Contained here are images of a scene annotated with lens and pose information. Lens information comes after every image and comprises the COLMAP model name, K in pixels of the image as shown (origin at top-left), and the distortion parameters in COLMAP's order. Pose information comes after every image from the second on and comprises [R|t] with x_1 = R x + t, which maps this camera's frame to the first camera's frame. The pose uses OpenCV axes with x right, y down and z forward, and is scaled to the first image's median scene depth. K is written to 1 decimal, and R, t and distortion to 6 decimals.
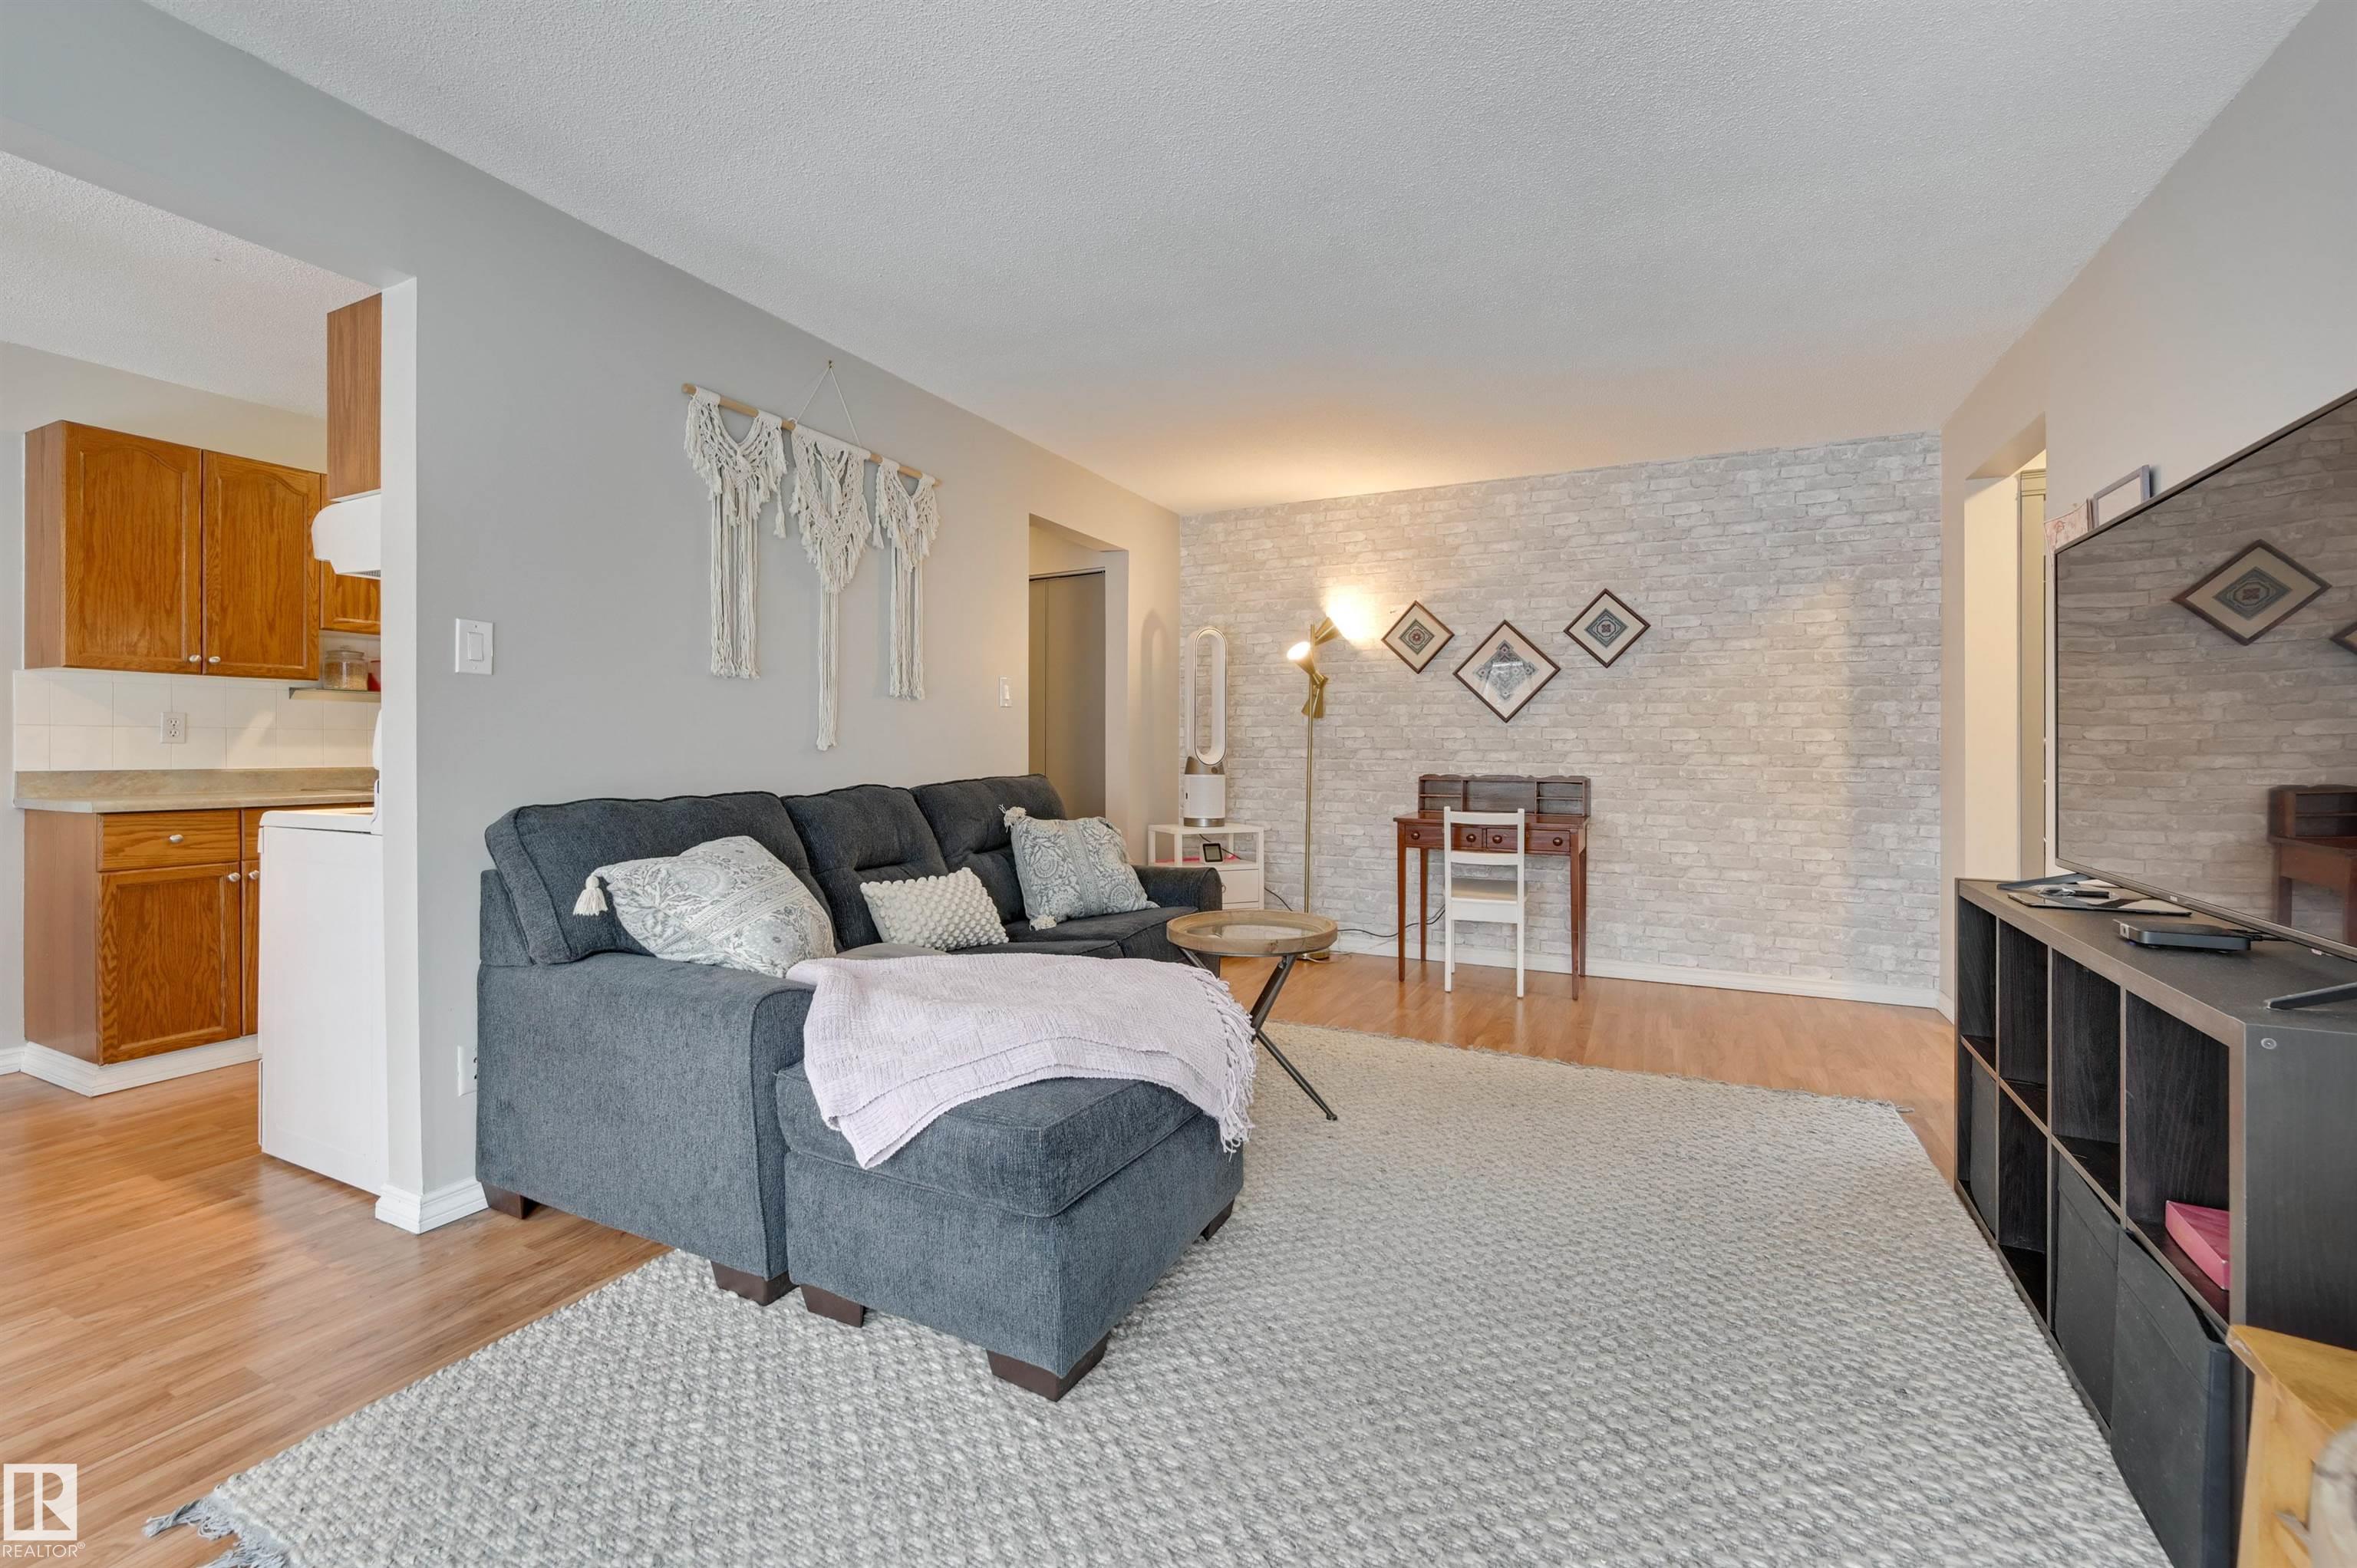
lens RADIAL K [[986.5, 0, 1158.0], [0, 986.5, 750.6], [0, 0, 1]] dist [-0.003031, 0.000566]
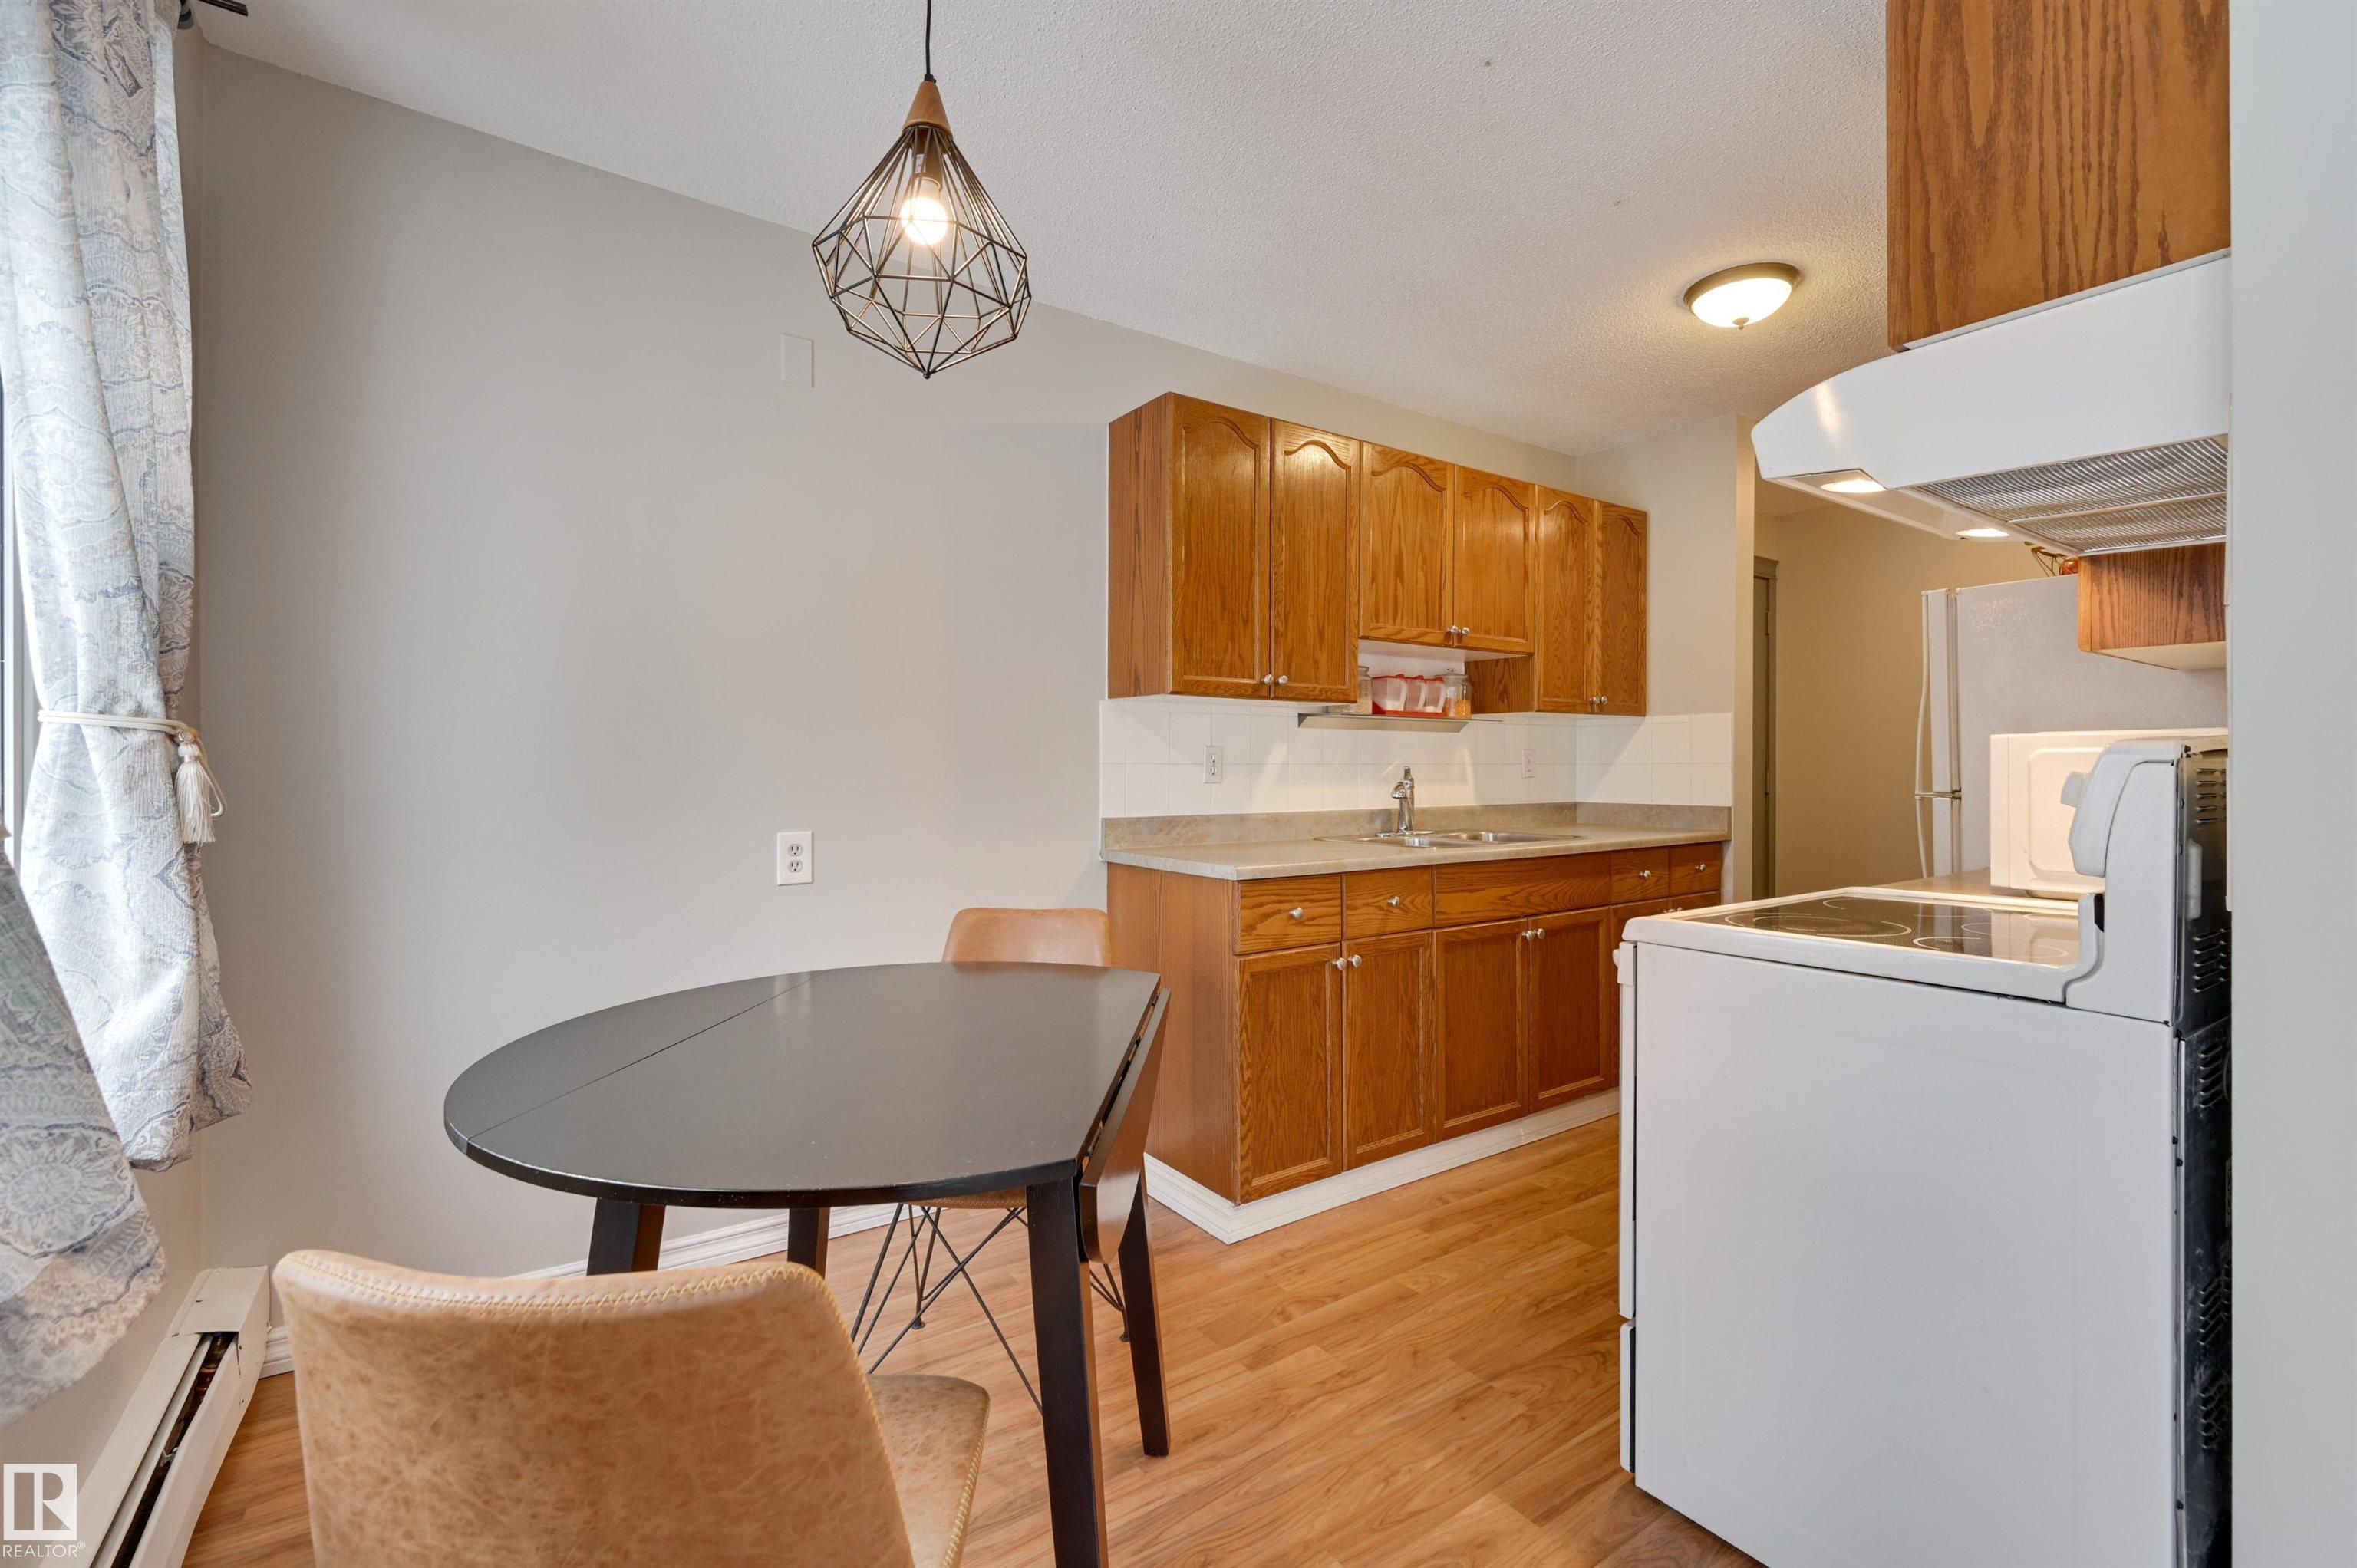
lens RADIAL K [[1015.9, 0, 1192.9], [0, 1015.9, 763.5], [0, 0, 1]] dist [-0.002877, 0.000023]
pose [[0.880417, -0.001510, -0.474197, -0.669504], [0.000026, 0.999995, -0.003138, -0.023386], [0.474199, 0.002750, 0.880413, 0.256562]]
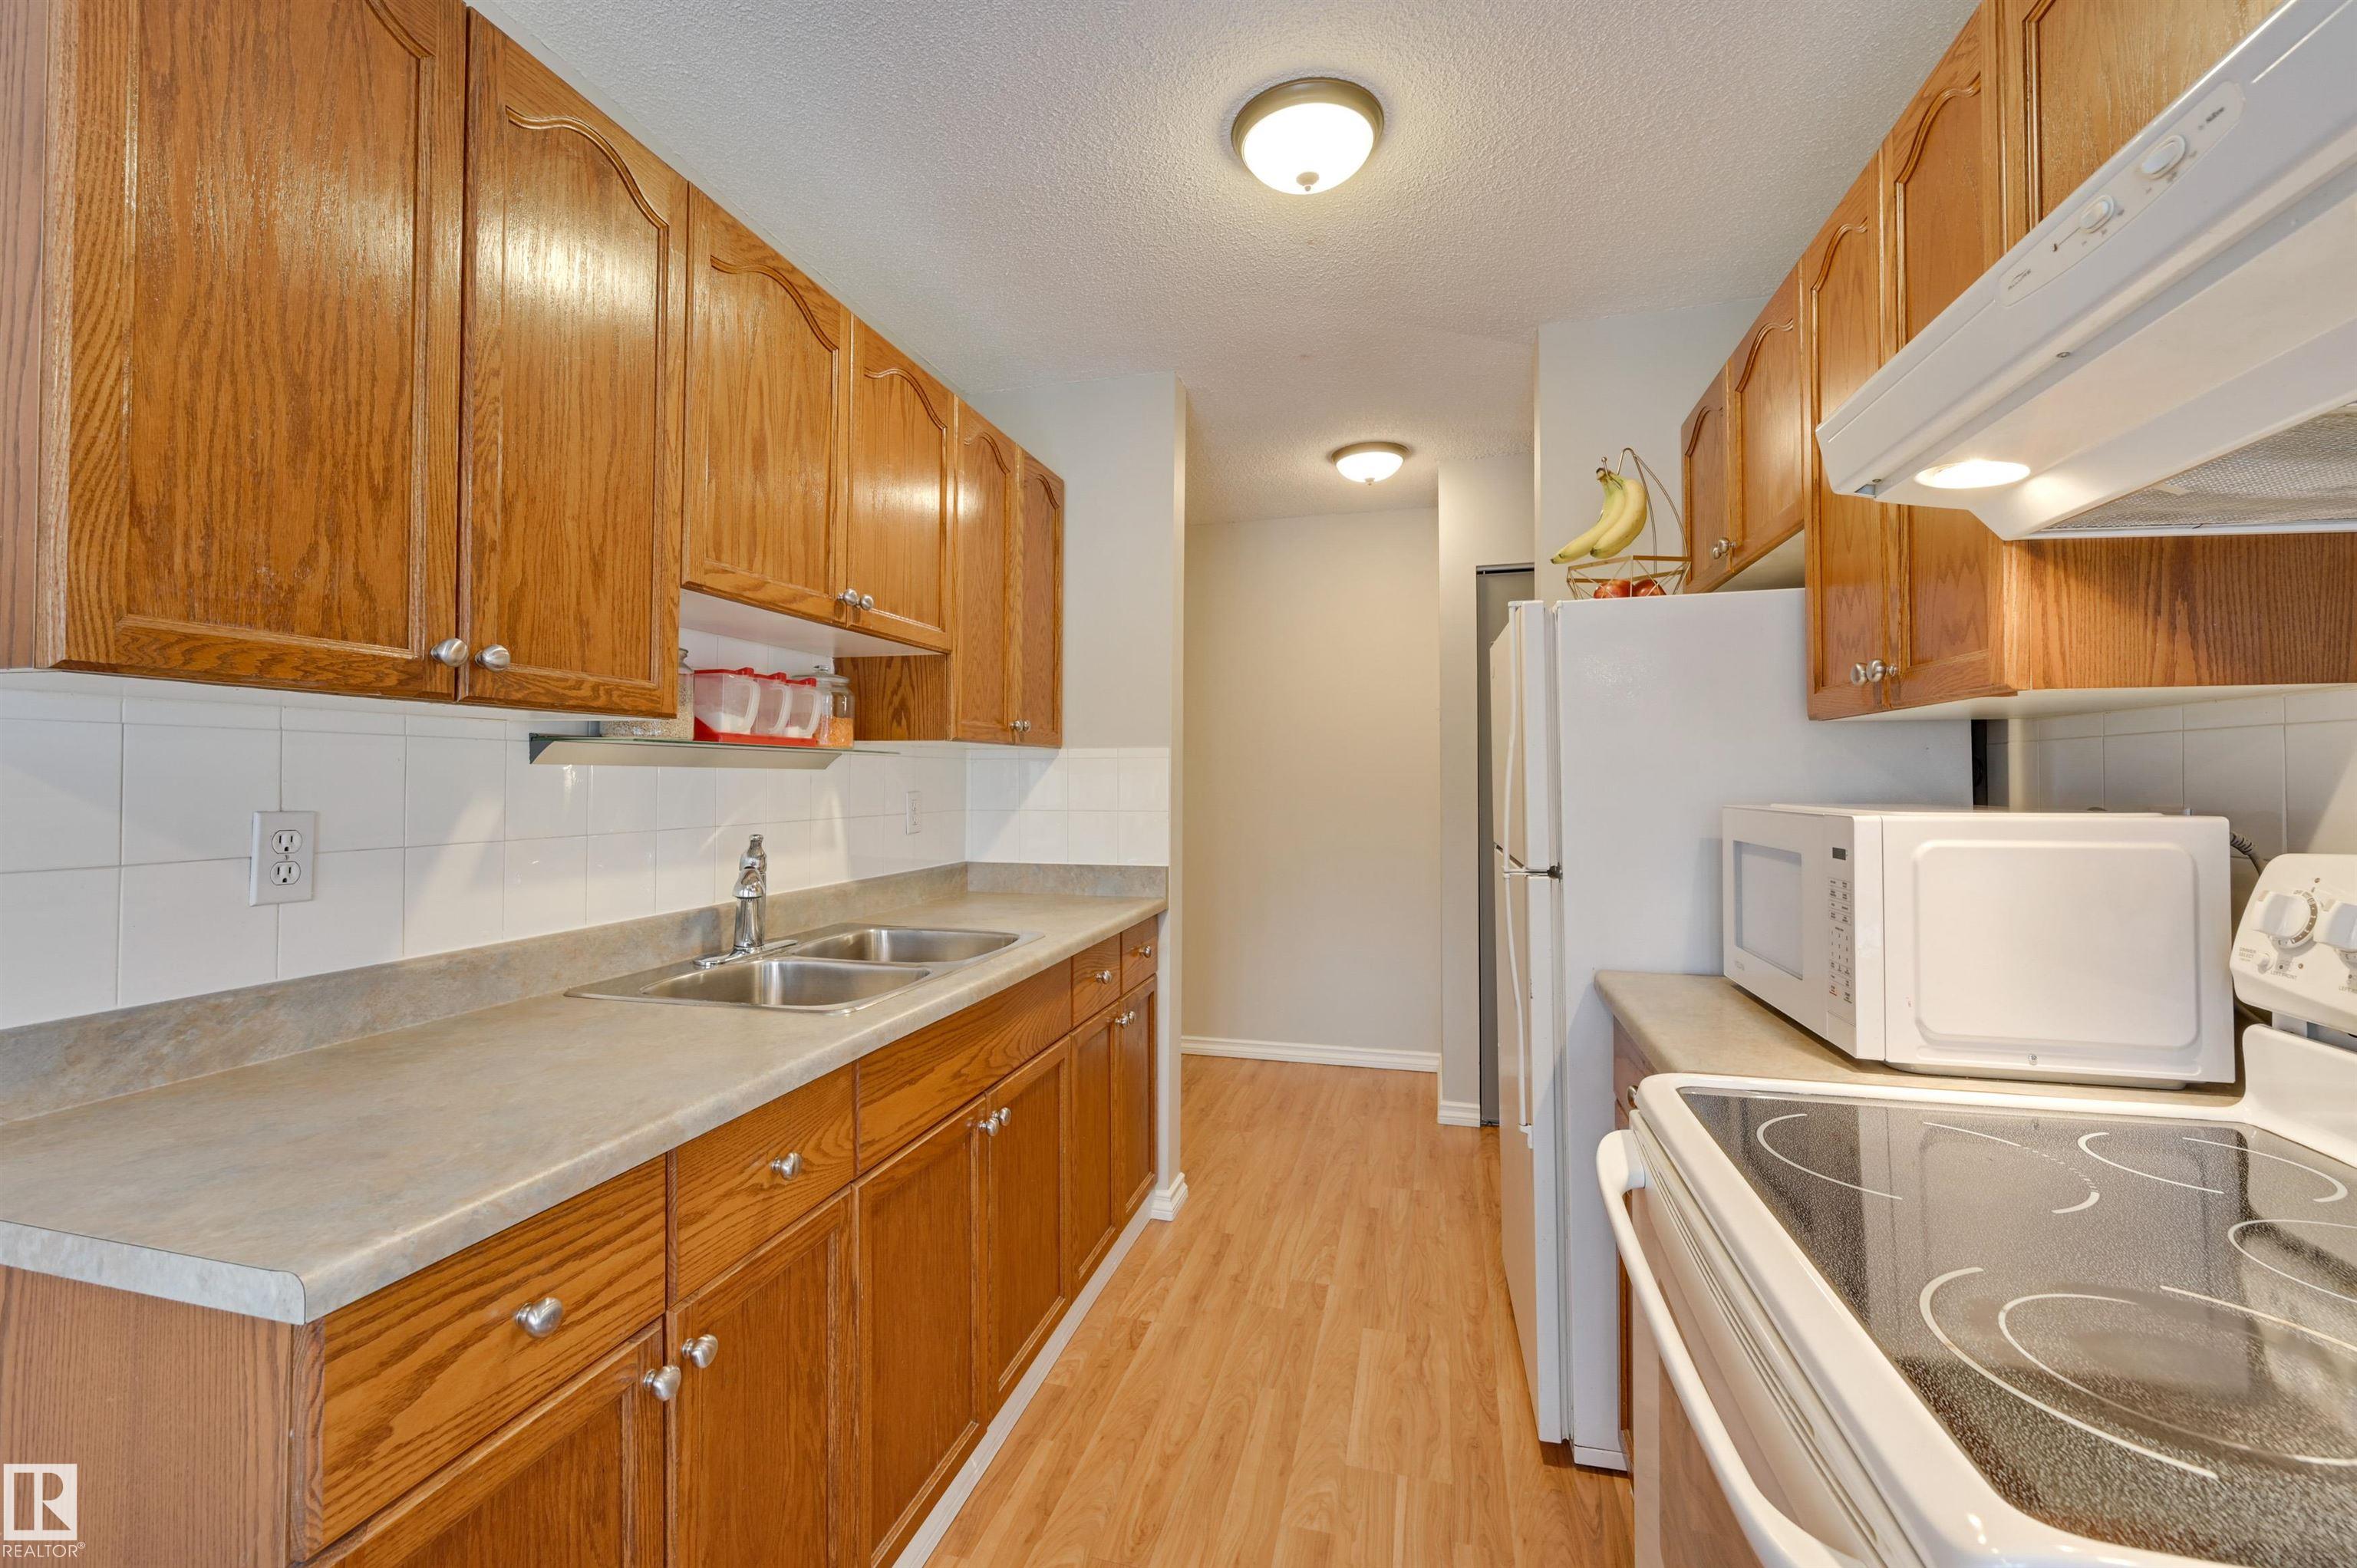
lens RADIAL K [[990.5, 0, 1149.5], [0, 990.5, 765.1], [0, 0, 1]] dist [-0.002072, 0.000341]
pose [[0.982640, 0.002008, 0.185511, -0.853358], [0.000828, 0.999884, -0.015210, -0.054192], [-0.185520, 0.015100, 0.982524, 0.676713]]
